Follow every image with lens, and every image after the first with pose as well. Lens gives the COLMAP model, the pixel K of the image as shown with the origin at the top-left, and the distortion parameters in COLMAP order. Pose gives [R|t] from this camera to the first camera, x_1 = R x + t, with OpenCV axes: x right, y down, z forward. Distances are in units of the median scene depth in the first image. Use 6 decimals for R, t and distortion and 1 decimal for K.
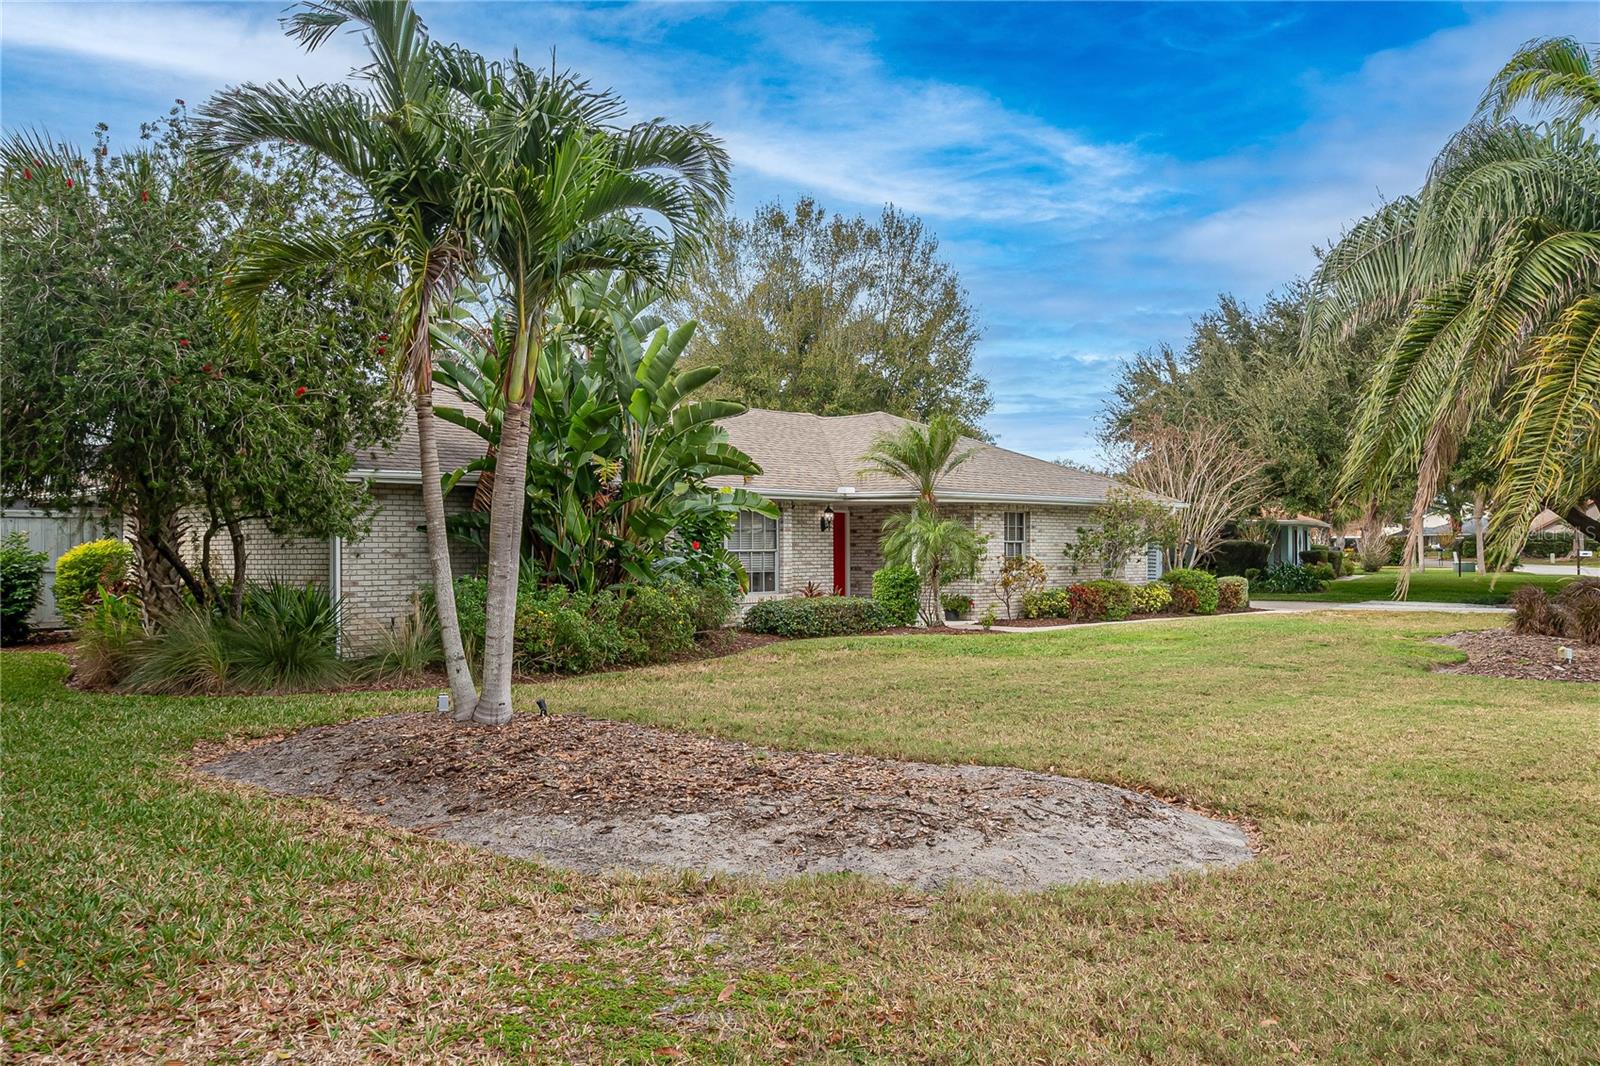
lens RADIAL K [[1326.3, 0, 800.0], [0, 1326.3, 533.0], [0, 0, 1]] dist [0.000398, -0.001109]
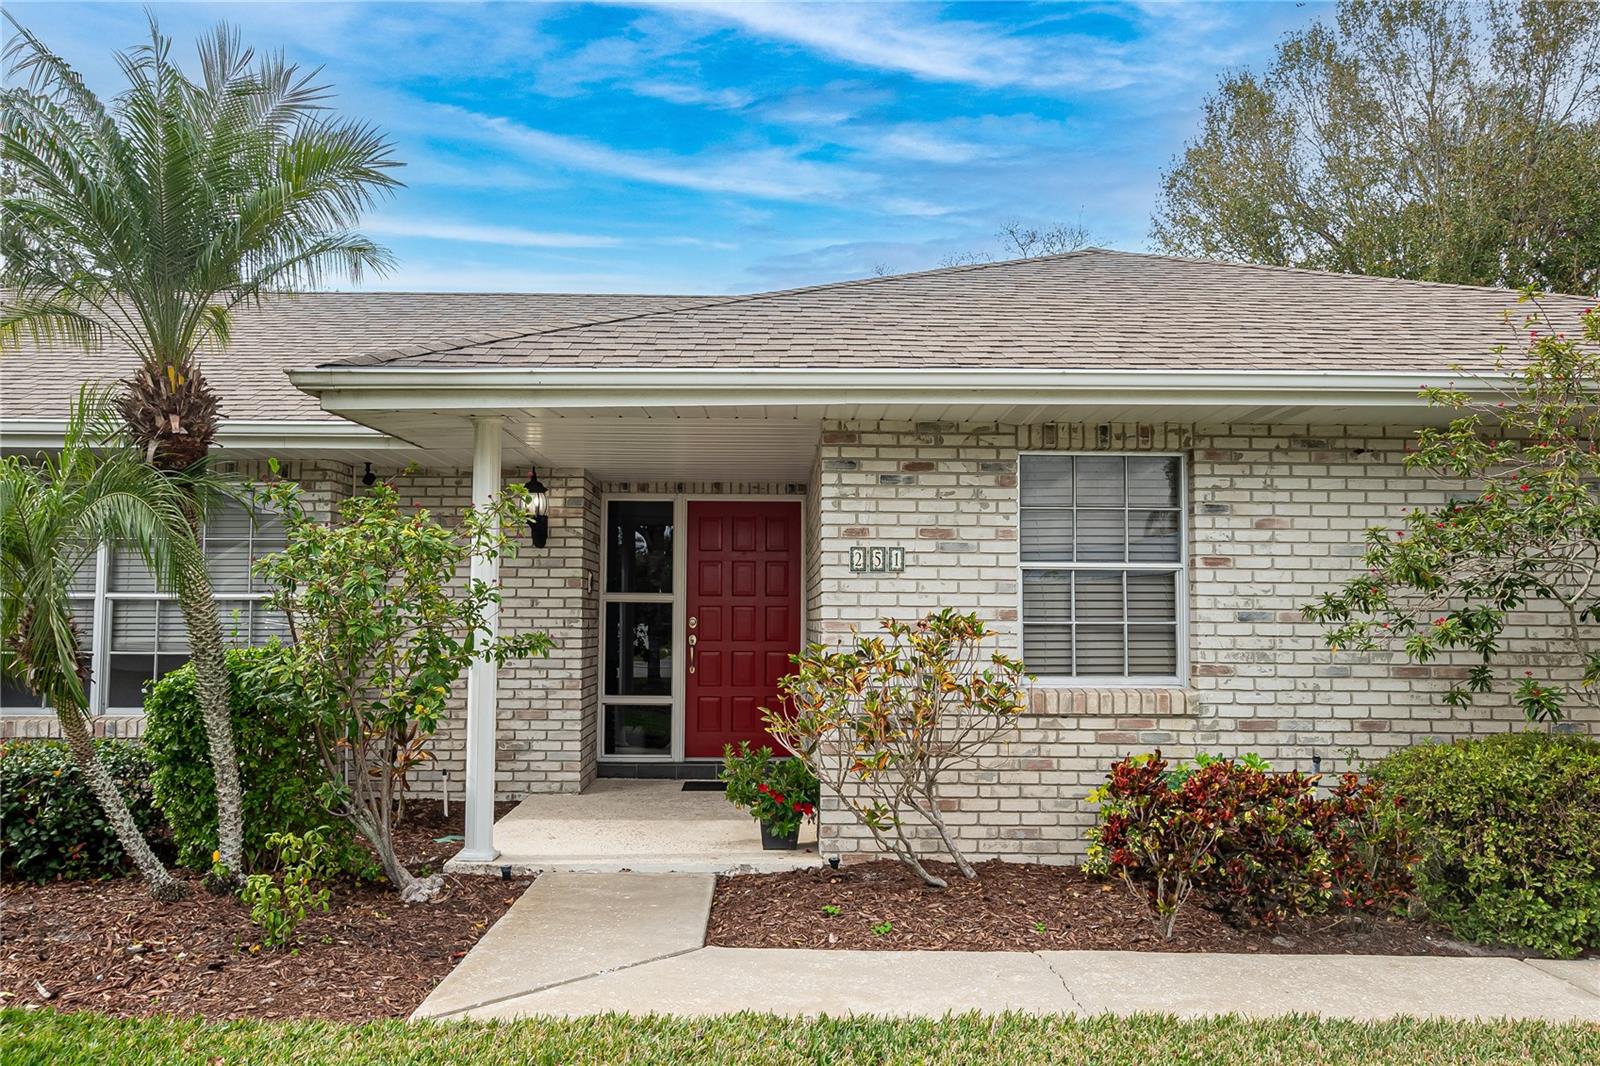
lens RADIAL K [[1251.1, 0, 793.0], [0, 1251.1, 530.0], [0, 0, 1]] dist [-0.010497, 0.042573]
pose [[0.684145, -0.044153, -0.728009, 0.278306], [0.001475, 0.998248, -0.059157, 0.013011], [0.729345, 0.039398, 0.683011, 0.725427]]
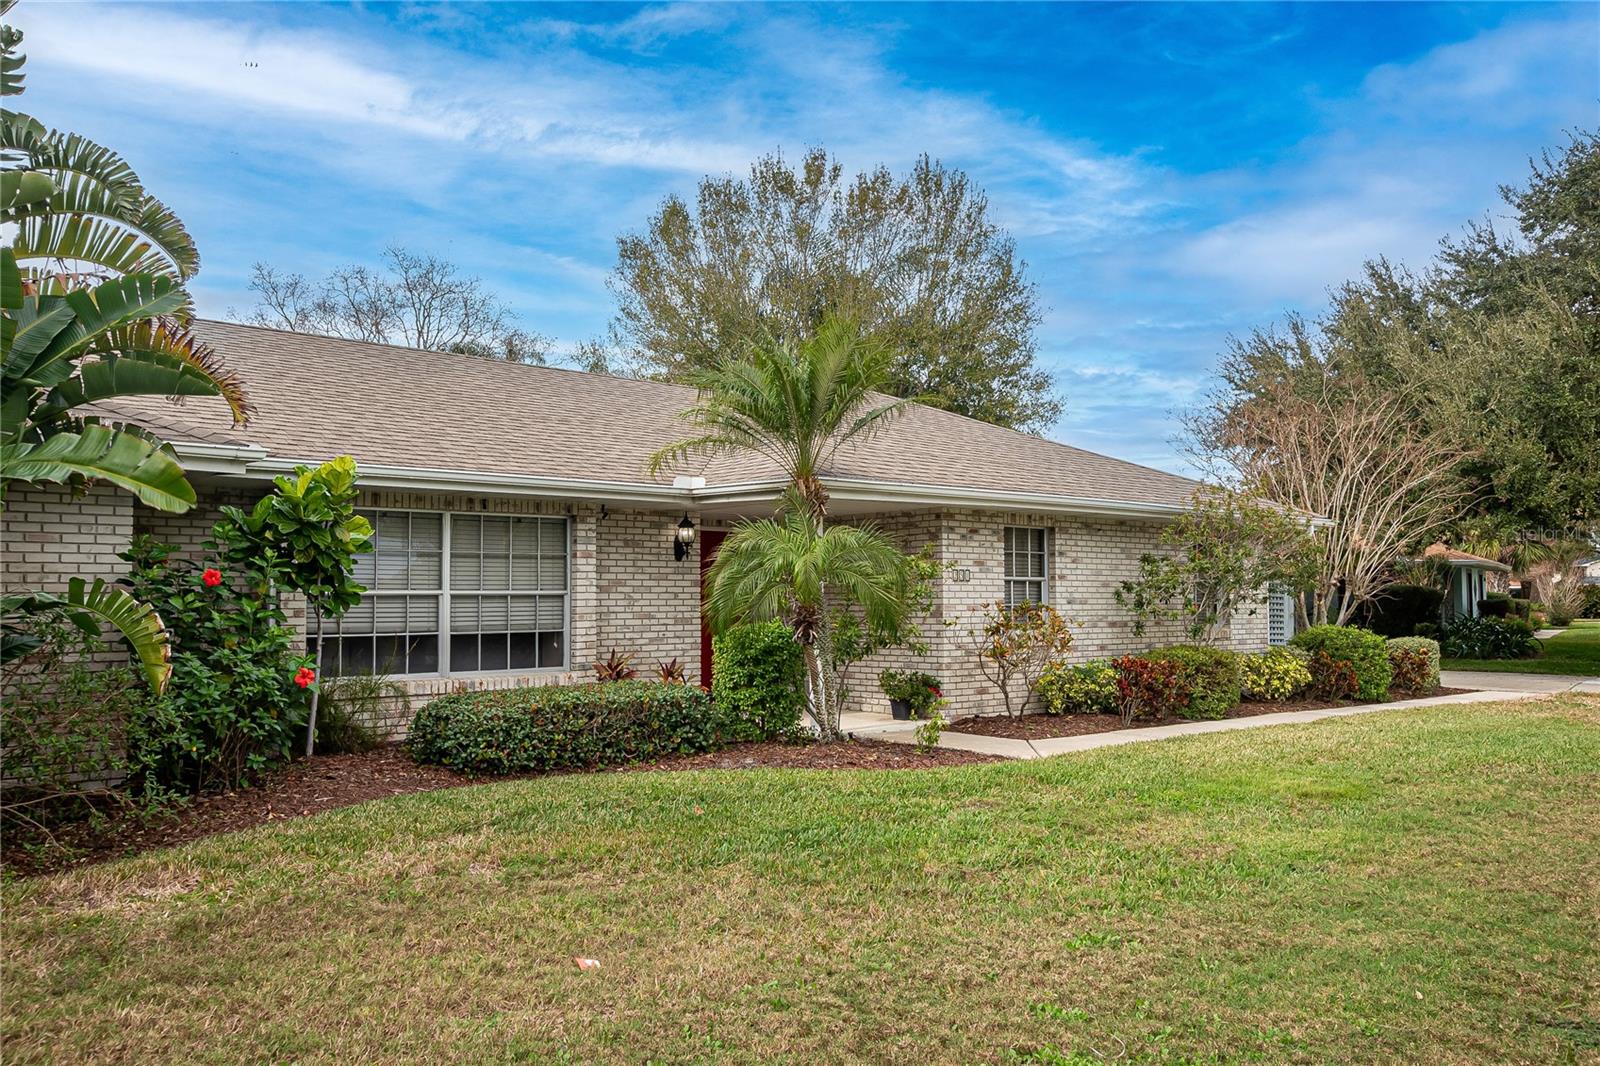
lens RADIAL K [[1251.1, 0, 793.0], [0, 1251.1, 530.0], [0, 0, 1]] dist [-0.010497, 0.042573]
pose [[0.993356, -0.006231, -0.114912, 0.114452], [0.001215, 0.999045, -0.043671, 0.008329], [0.115075, 0.043241, 0.992415, 0.414614]]
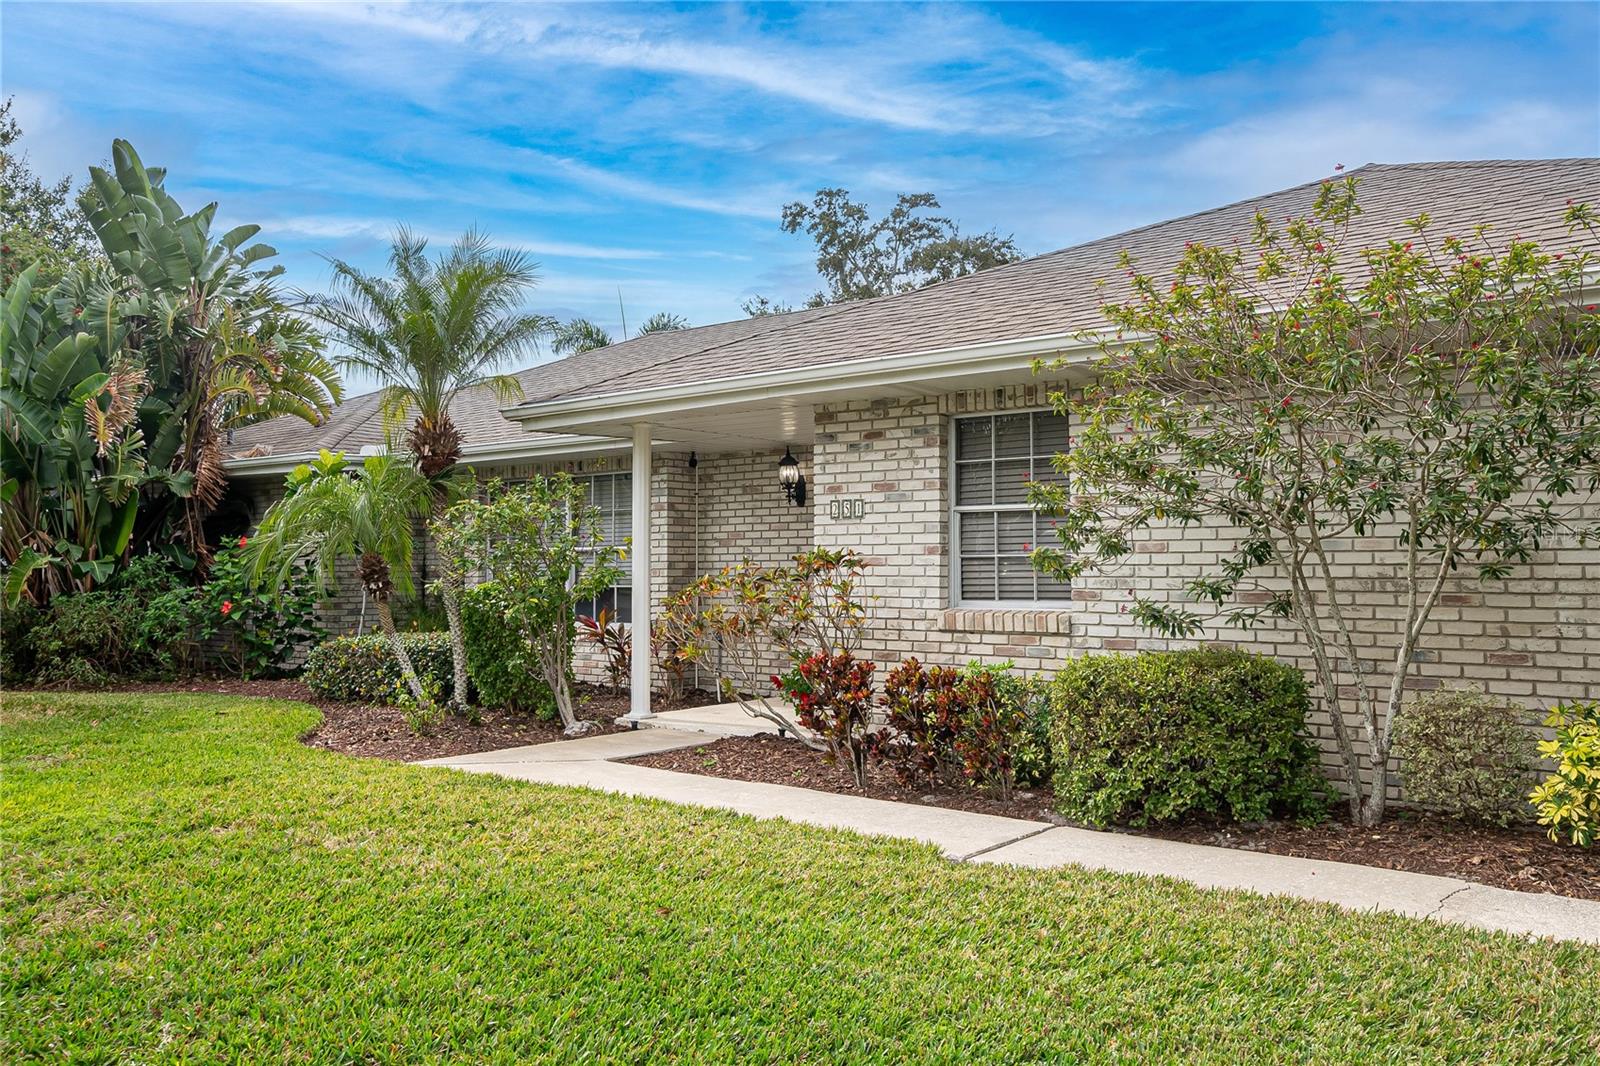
lens RADIAL K [[1299.8, 0, 807.6], [0, 1299.8, 515.8], [0, 0, 1]] dist [-0.033779, 0.078862]
pose [[0.068734, -0.039792, -0.996841, 0.428666], [0.014662, 0.999137, -0.038872, 0.018302], [0.997527, -0.011944, 0.069258, 0.861400]]
